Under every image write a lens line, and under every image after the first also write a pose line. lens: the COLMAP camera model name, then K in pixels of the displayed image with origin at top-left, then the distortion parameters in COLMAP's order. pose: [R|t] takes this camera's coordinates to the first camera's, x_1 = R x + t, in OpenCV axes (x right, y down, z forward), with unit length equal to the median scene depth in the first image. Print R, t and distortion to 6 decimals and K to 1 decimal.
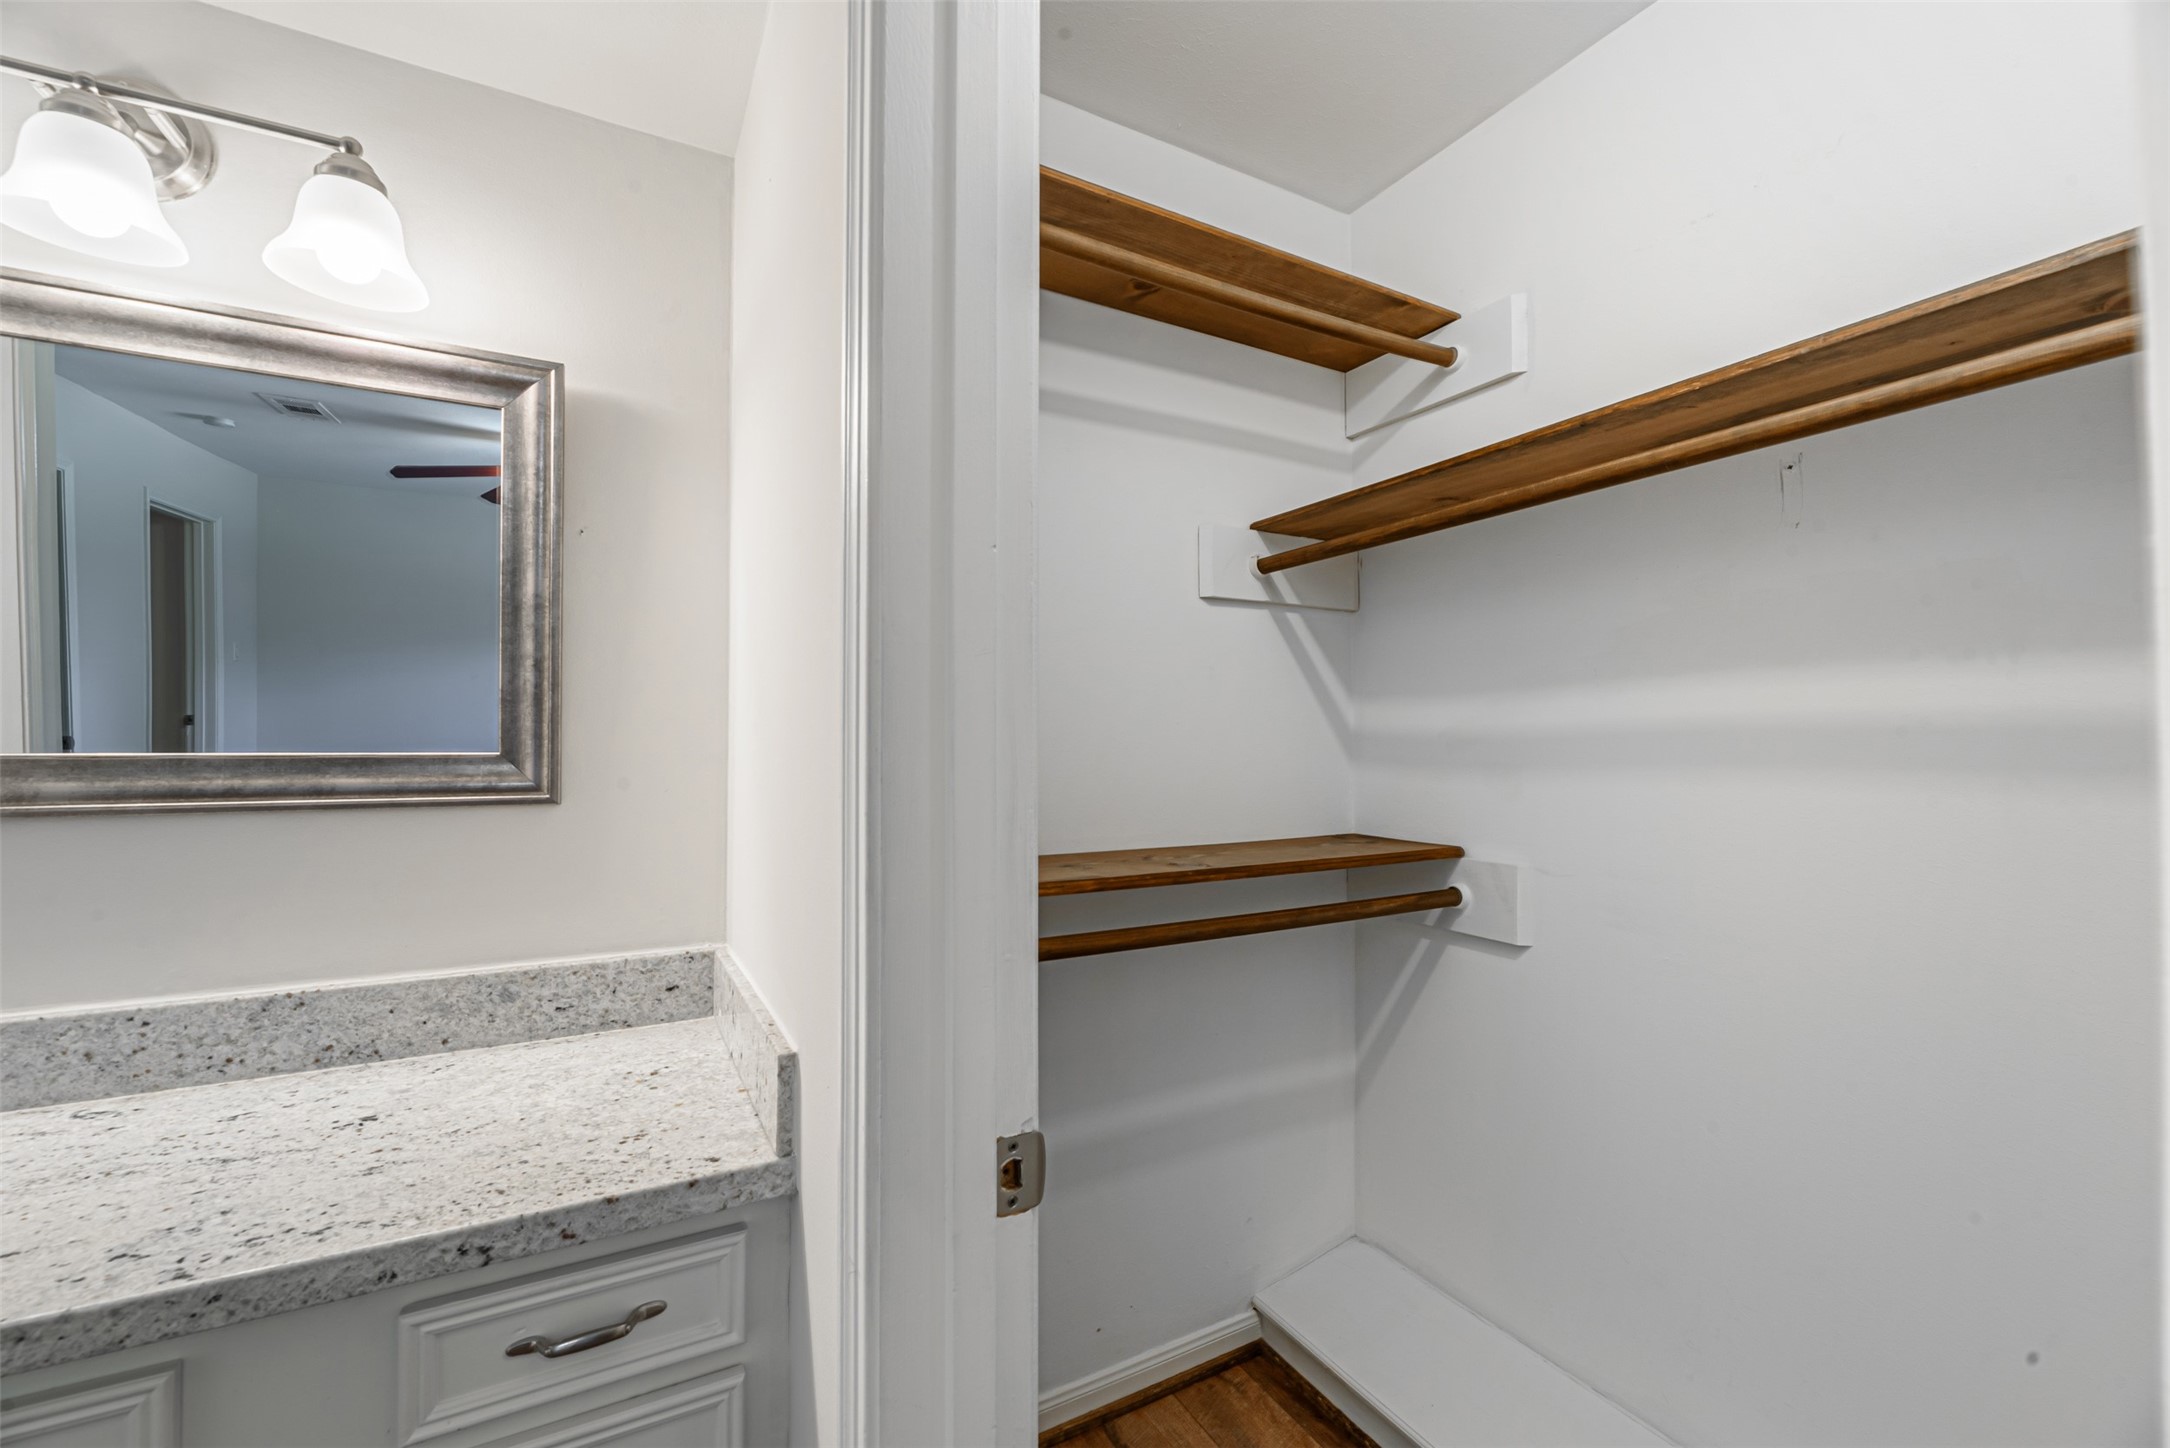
lens RADIAL K [[869.4, 0, 1092.3], [0, 869.4, 732.3], [0, 0, 1]] dist [-0.001089, 0.000291]
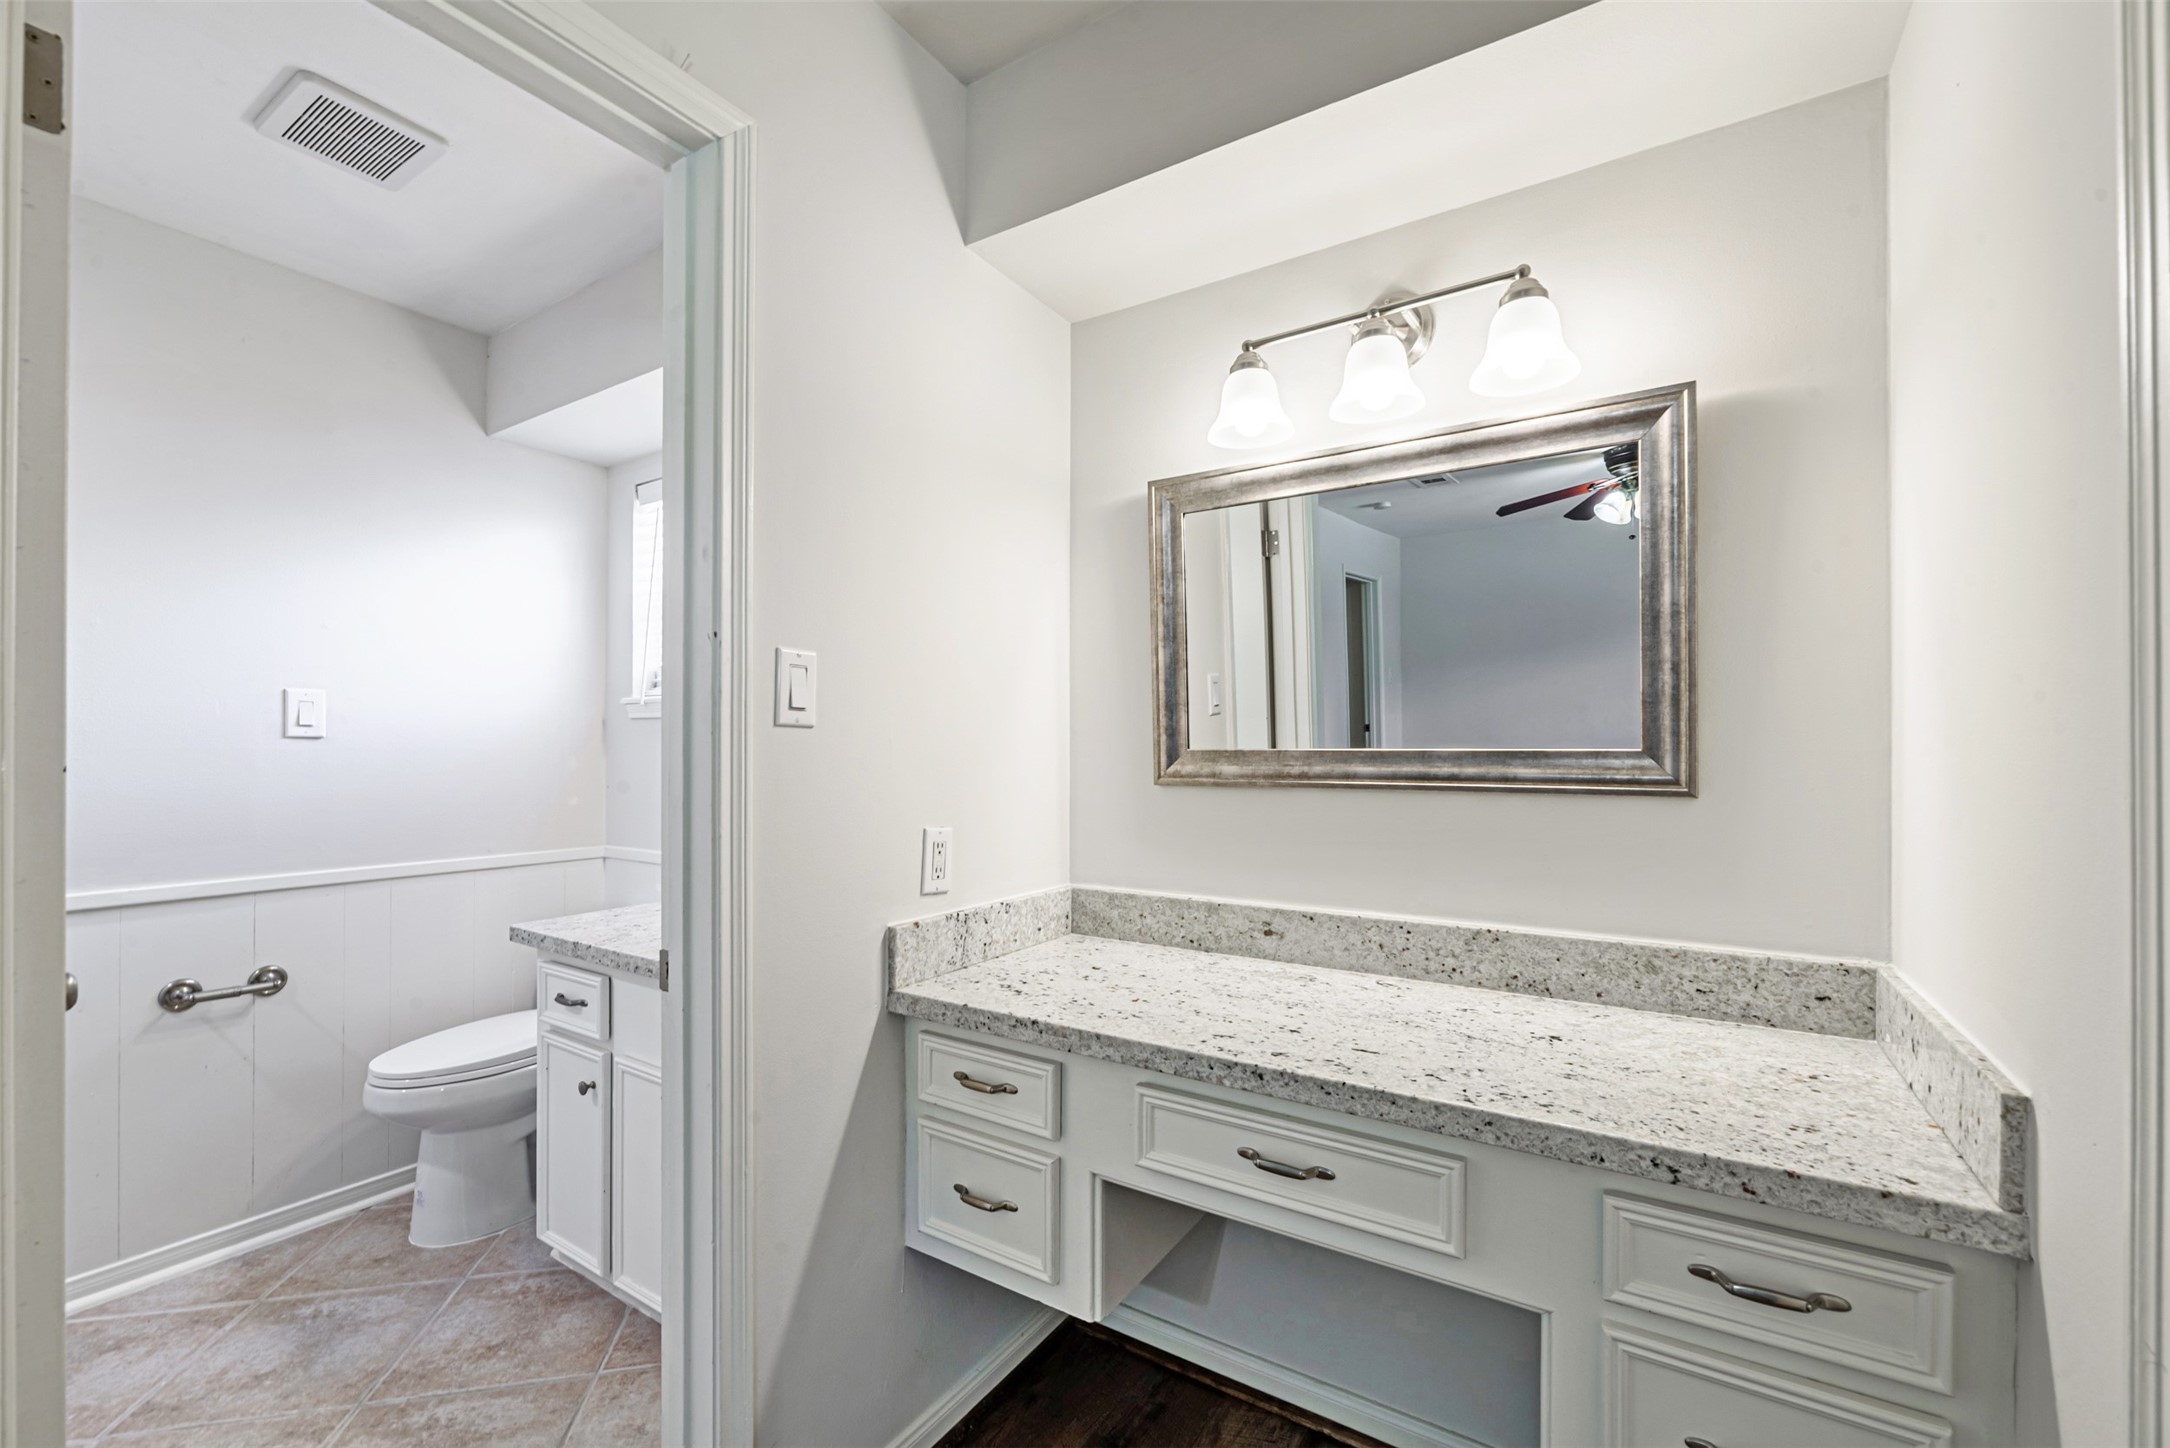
lens RADIAL K [[896.1, 0, 1097.5], [0, 896.1, 741.8], [0, 0, 1]] dist [-0.003830, -0.000816]
pose [[0.475625, -0.006089, -0.879627, -0.002502], [0.014960, 0.999887, 0.001167, 0.002610], [0.879521, -0.013714, 0.475663, -0.172719]]
